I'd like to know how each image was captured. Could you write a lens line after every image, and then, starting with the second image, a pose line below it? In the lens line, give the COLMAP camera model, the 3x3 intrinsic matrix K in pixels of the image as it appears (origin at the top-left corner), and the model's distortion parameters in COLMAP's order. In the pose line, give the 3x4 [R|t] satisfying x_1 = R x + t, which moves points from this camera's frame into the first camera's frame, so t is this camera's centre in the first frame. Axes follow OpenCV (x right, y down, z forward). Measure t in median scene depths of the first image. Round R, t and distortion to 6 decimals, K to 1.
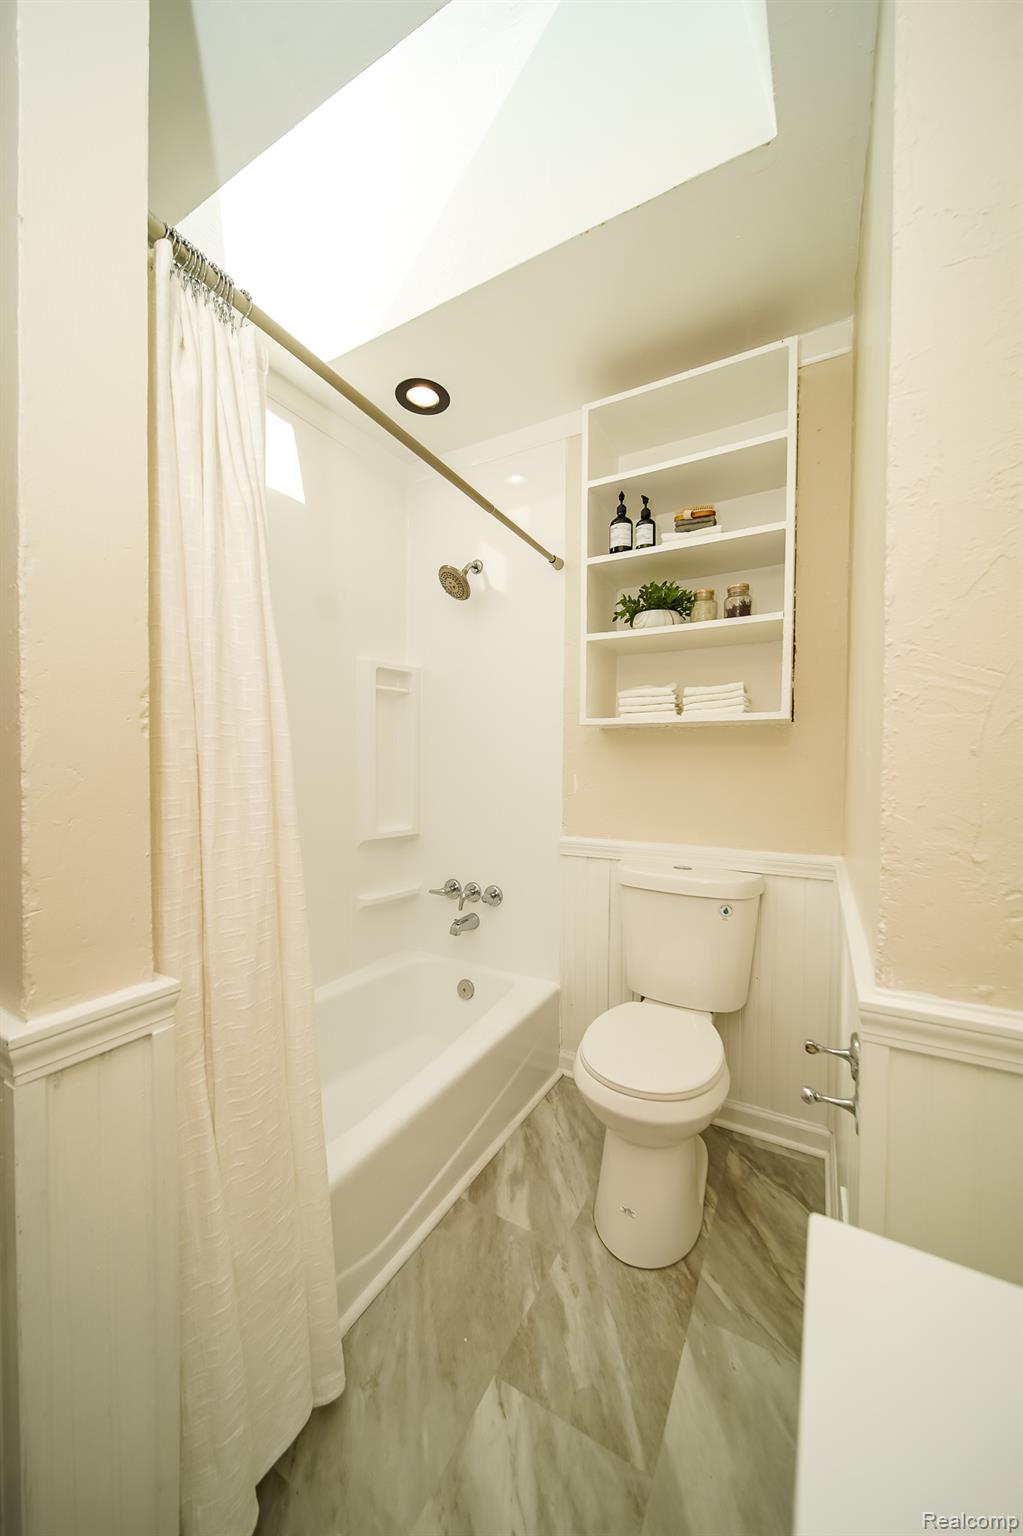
lens RADIAL K [[544.4, 0, 517.9], [0, 544.4, 770.7], [0, 0, 1]] dist [0.000128, -0.000033]
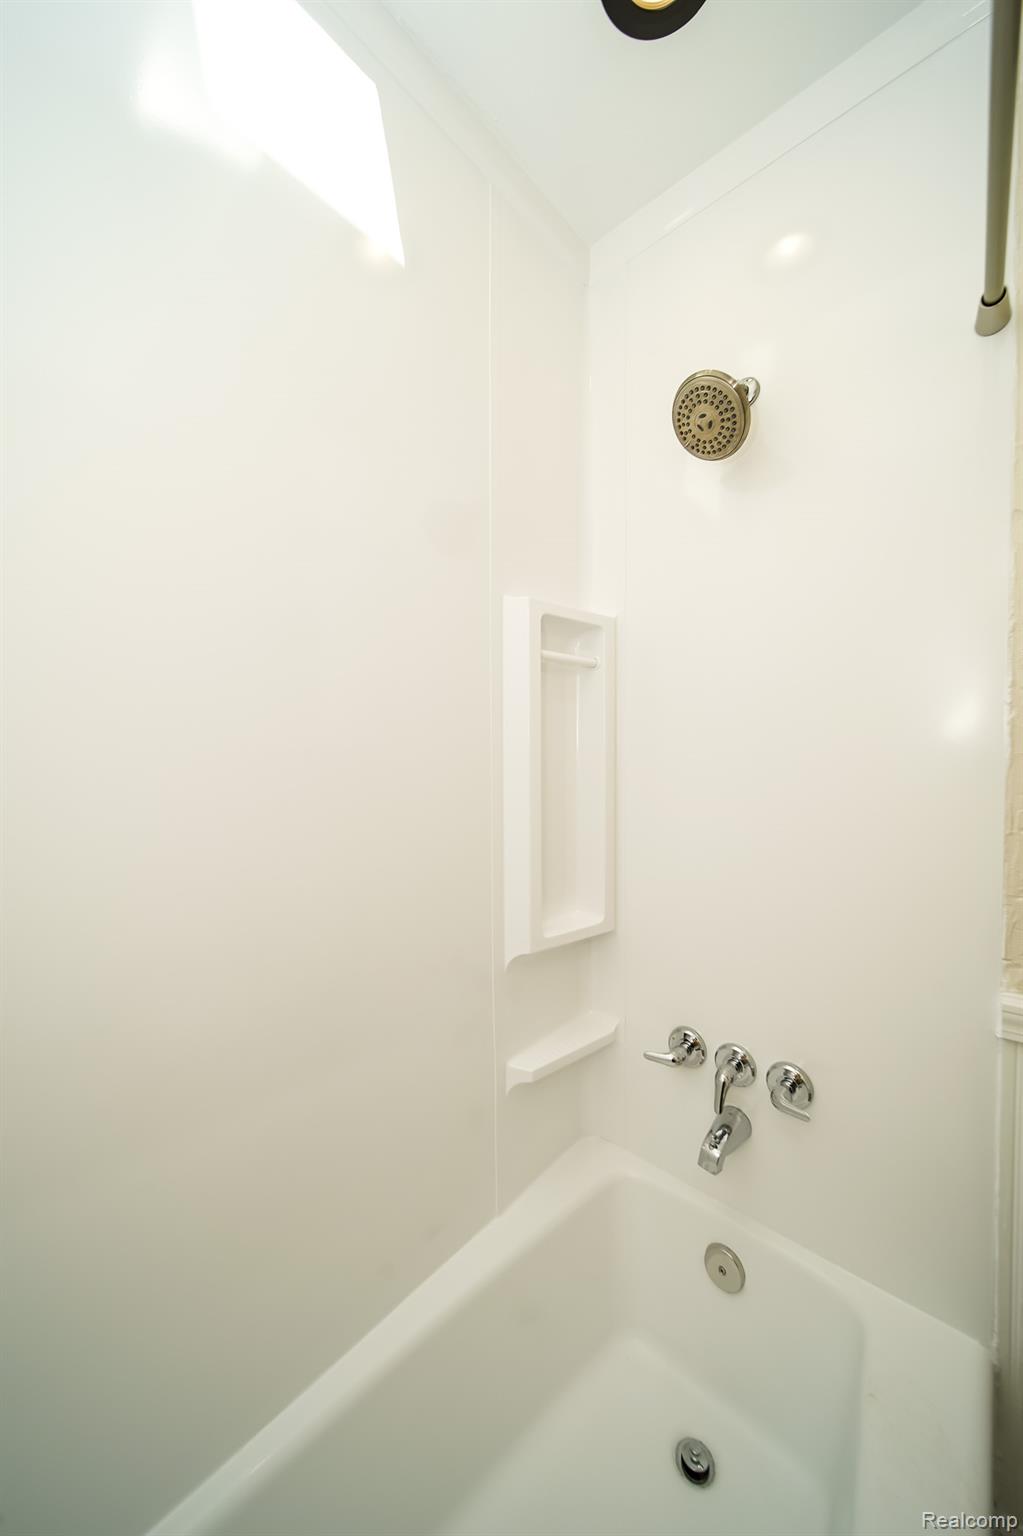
lens RADIAL K [[583.8, 0, 511.5], [0, 583.8, 768.0], [0, 0, 1]] dist [0.000642, 0.000010]
pose [[0.976596, -0.009879, -0.214853, -0.189046], [0.008643, 0.999940, -0.006694, -0.048329], [0.214907, 0.004680, 0.976623, 0.512852]]
